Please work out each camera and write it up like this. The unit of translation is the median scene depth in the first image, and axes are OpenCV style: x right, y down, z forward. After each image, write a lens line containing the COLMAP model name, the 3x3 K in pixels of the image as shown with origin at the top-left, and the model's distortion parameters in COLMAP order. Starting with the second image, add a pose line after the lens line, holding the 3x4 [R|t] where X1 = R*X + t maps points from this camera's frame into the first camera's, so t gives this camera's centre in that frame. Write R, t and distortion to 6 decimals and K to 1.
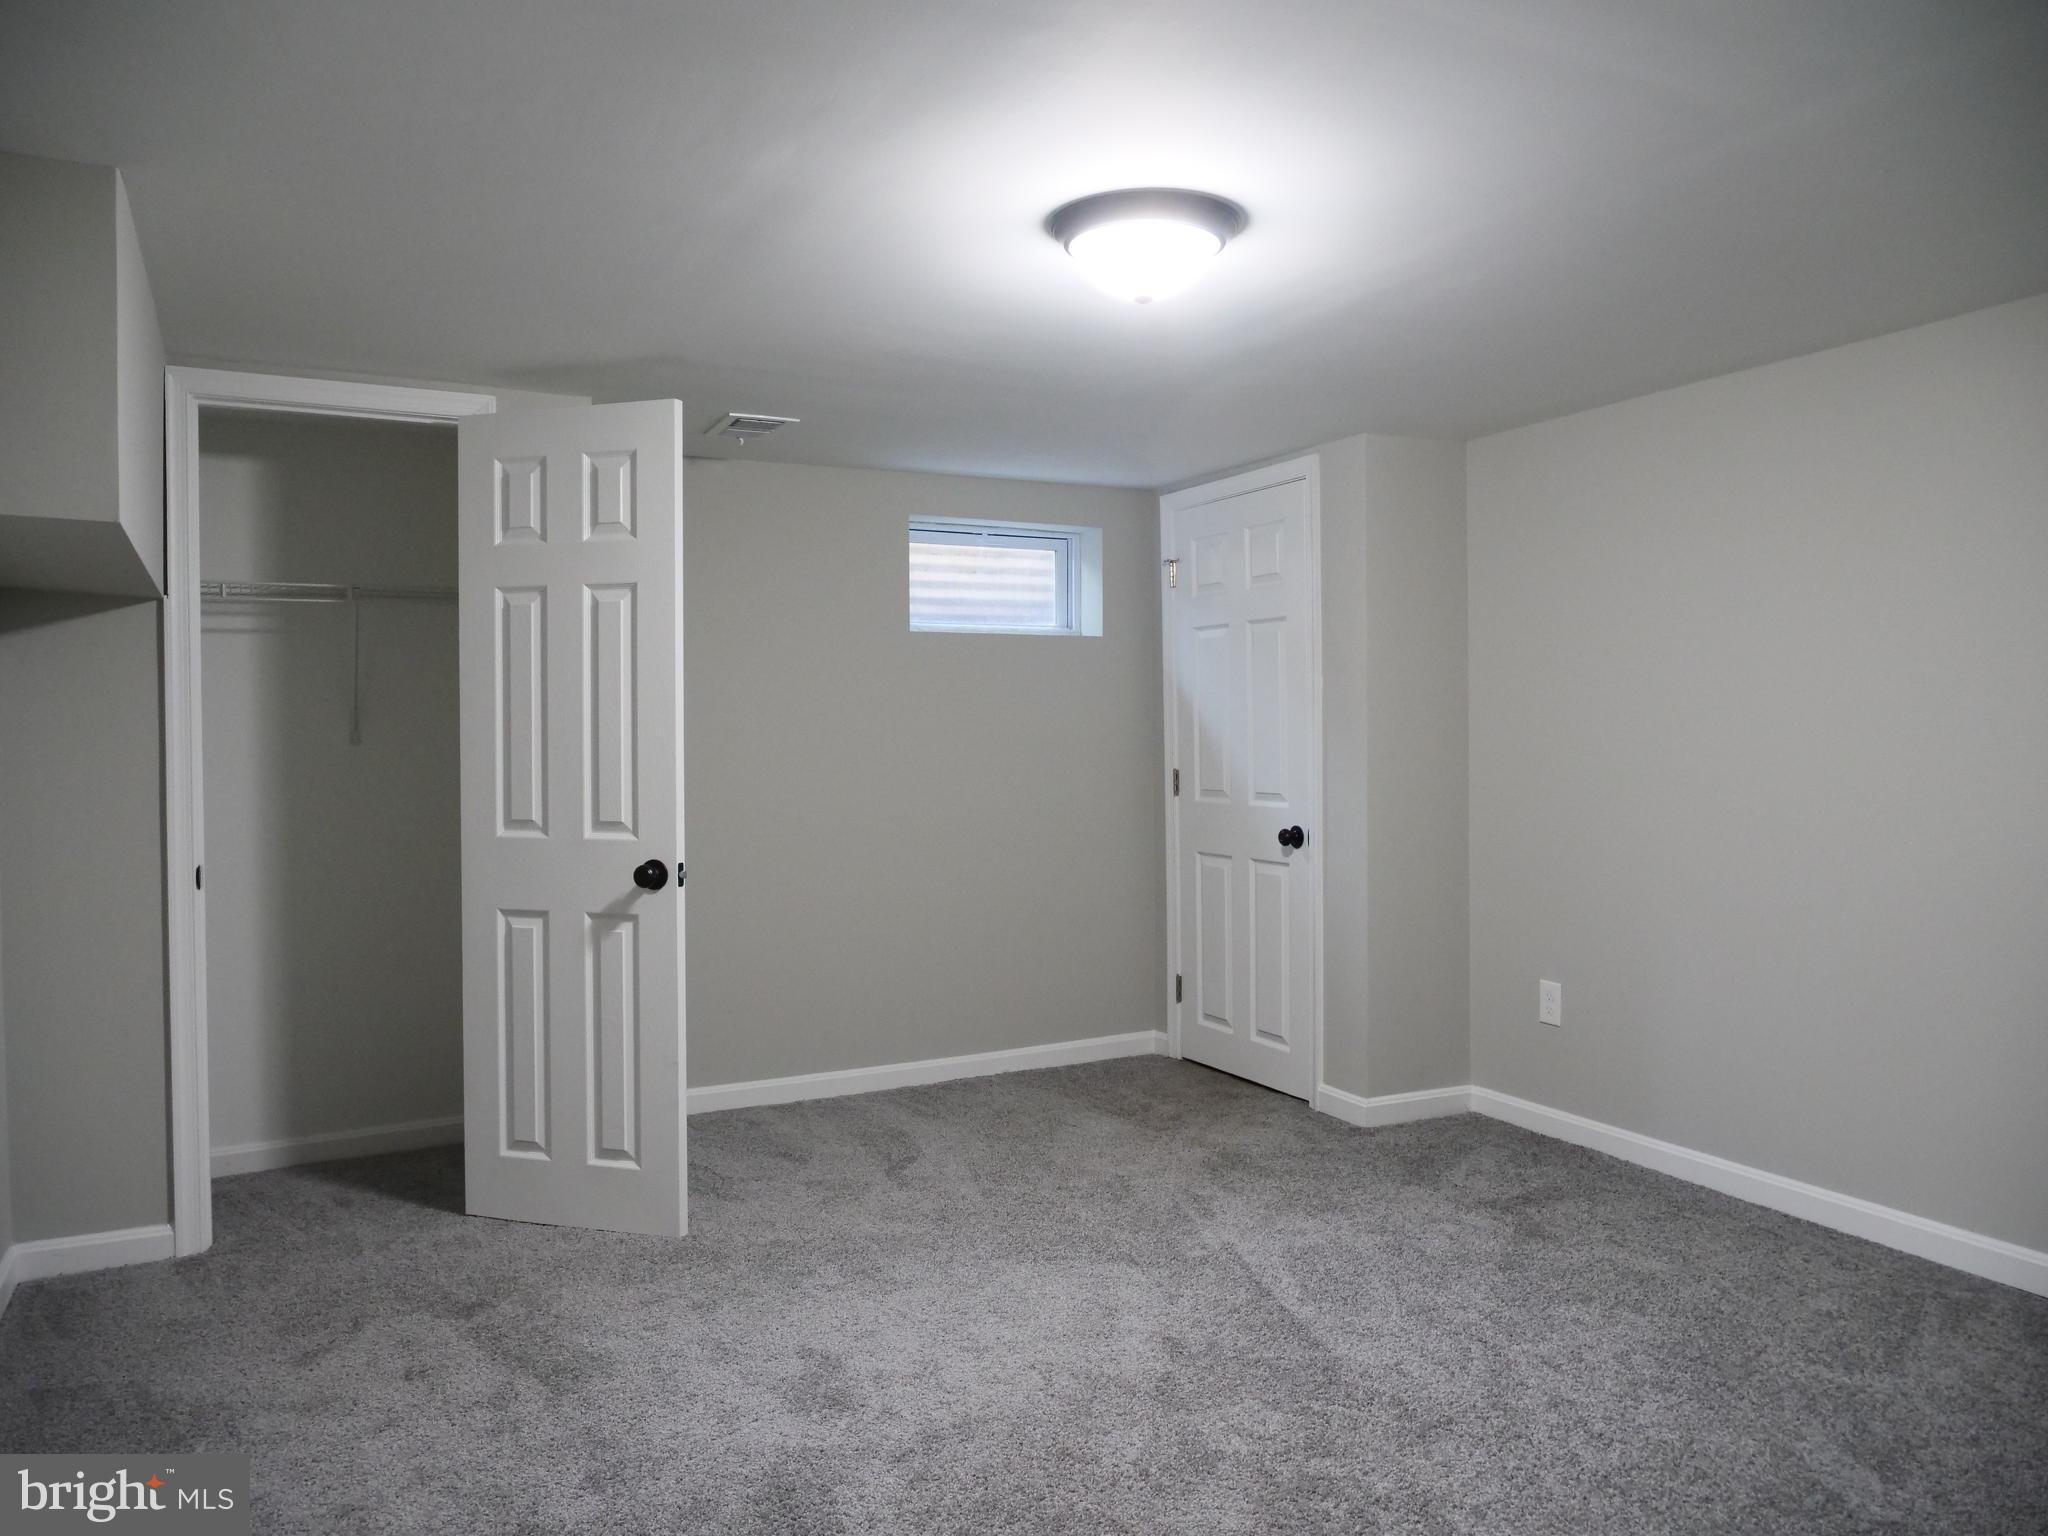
lens RADIAL K [[1484.2, 0, 1021.1], [0, 1484.2, 774.8], [0, 0, 1]] dist [-0.026262, 0.004187]
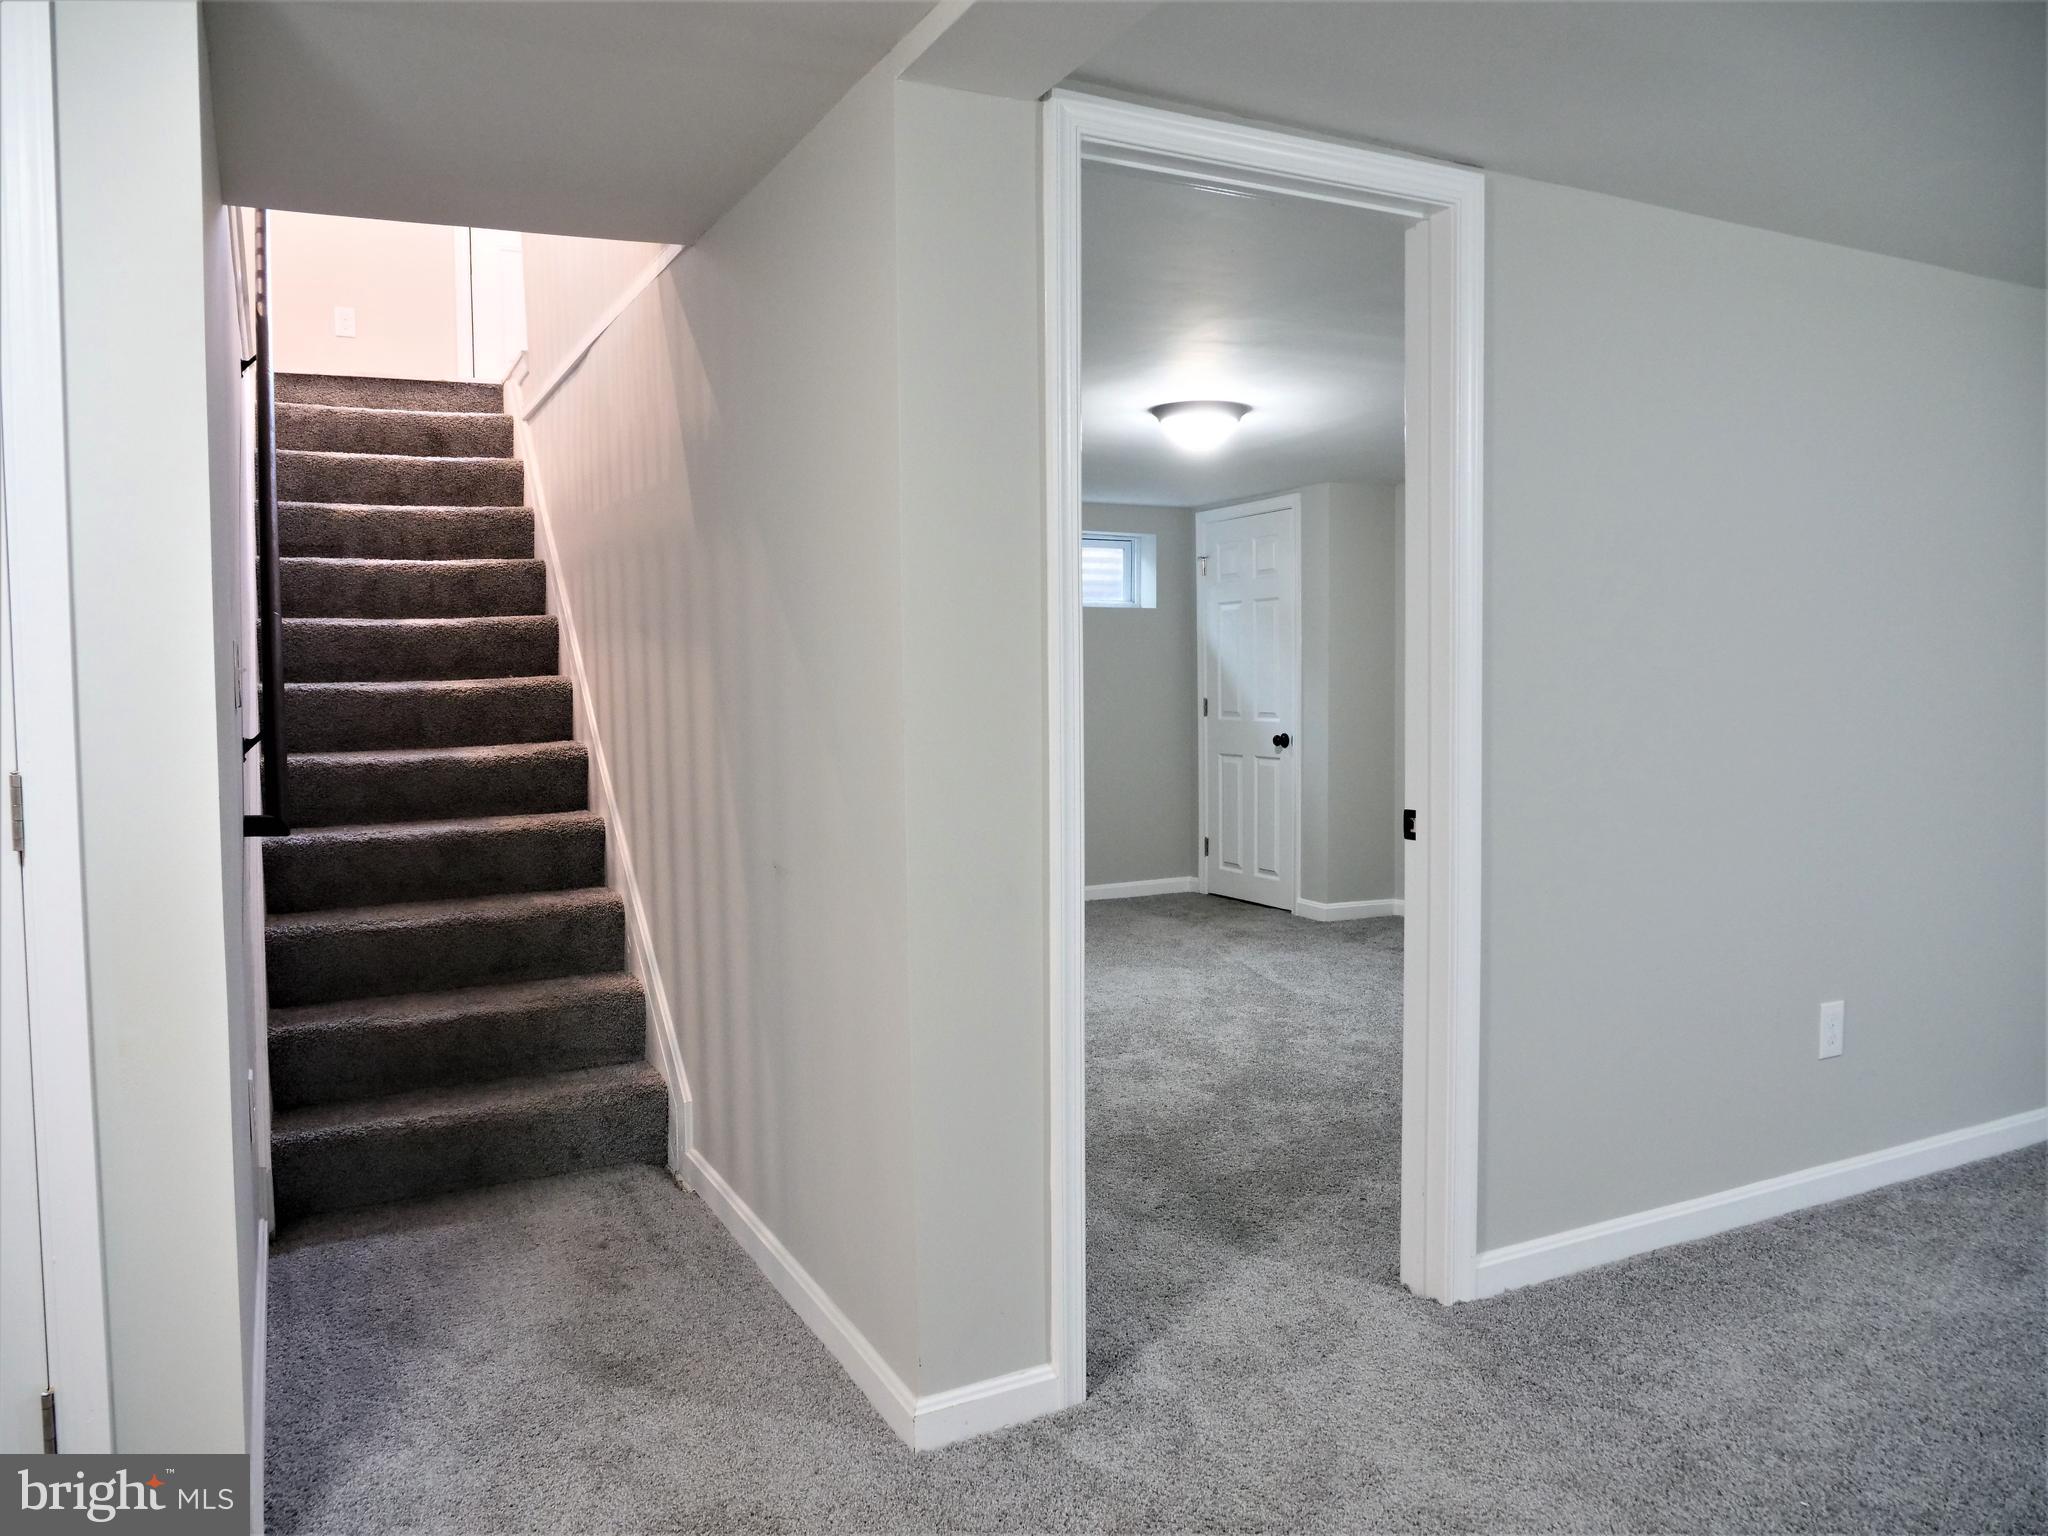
lens RADIAL K [[1484.2, 0, 1021.1], [0, 1484.2, 774.8], [0, 0, 1]] dist [-0.026262, 0.004187]
pose [[0.999956, 0.002448, -0.009069, -0.071173], [-0.002160, 0.999497, 0.031633, 0.028020], [0.009142, -0.031612, 0.999458, -0.522264]]
